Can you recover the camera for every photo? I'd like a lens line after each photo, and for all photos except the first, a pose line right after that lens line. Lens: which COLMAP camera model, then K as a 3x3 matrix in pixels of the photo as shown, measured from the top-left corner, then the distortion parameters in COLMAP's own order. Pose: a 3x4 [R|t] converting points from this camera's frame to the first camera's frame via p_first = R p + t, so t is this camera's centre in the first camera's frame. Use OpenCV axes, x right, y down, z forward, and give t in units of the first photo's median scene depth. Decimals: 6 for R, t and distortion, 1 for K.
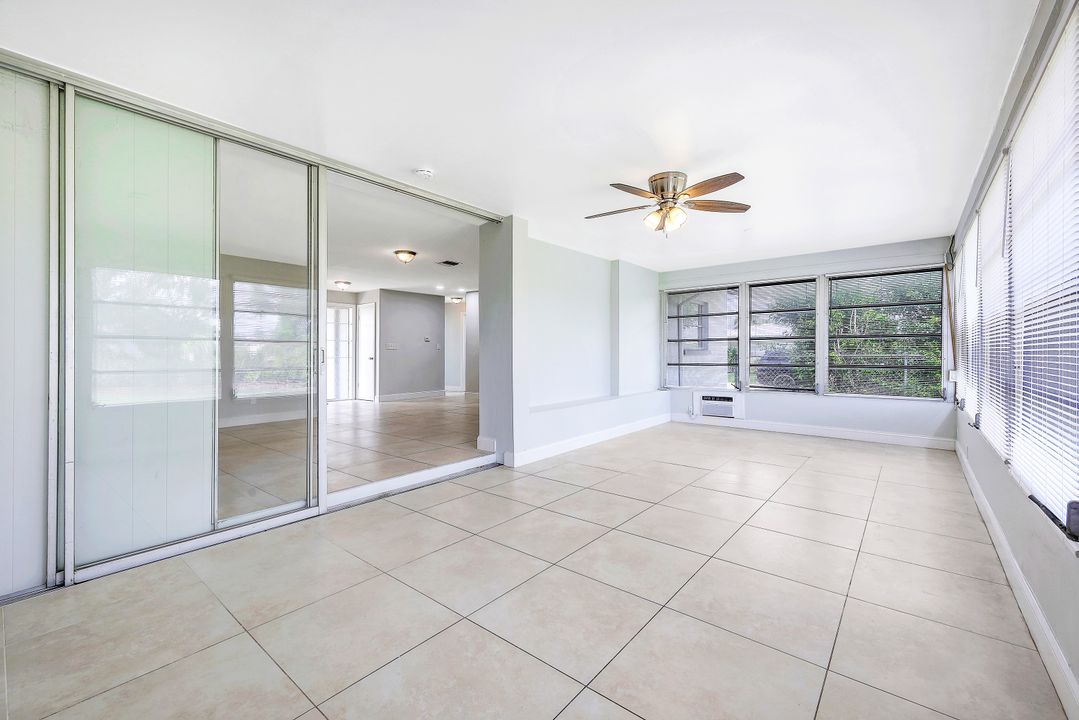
lens RADIAL K [[446.4, 0, 539.5], [0, 446.4, 360.0], [0, 0, 1]] dist [-0.000902, -0.000115]
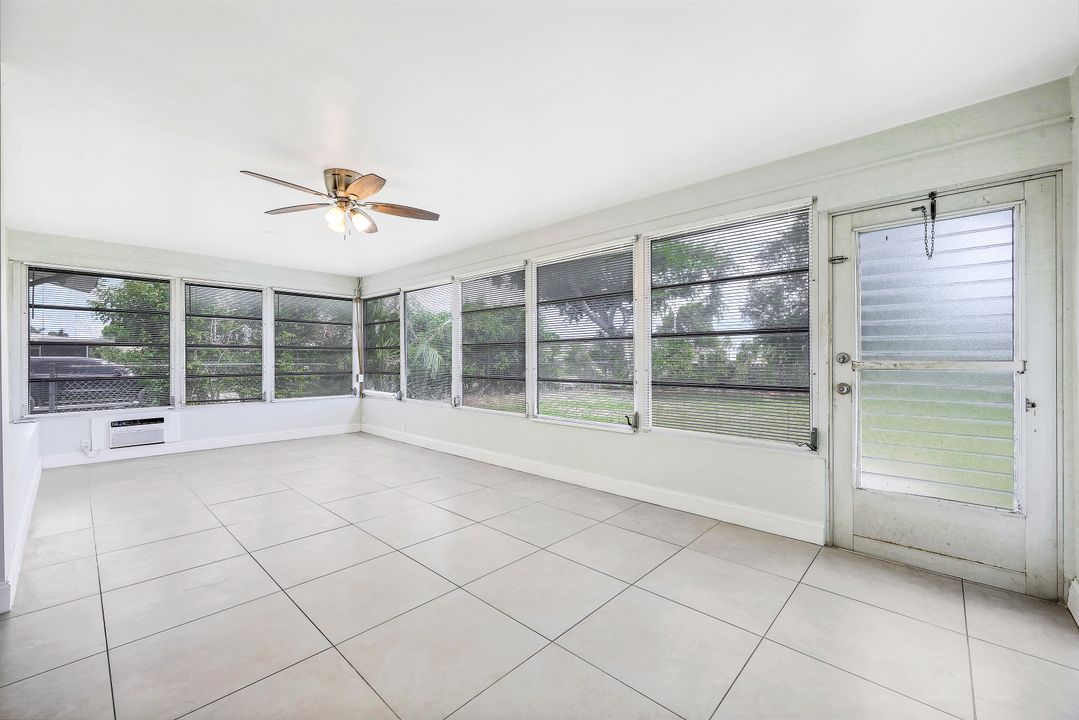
lens RADIAL K [[436.1, 0, 539.5], [0, 436.1, 360.0], [0, 0, 1]] dist [0.000017, -0.000033]
pose [[0.065555, 0.002234, 0.997846, -0.337902], [0.019036, 0.999813, -0.003489, -0.004372], [-0.997667, 0.019224, 0.065500, 0.299161]]
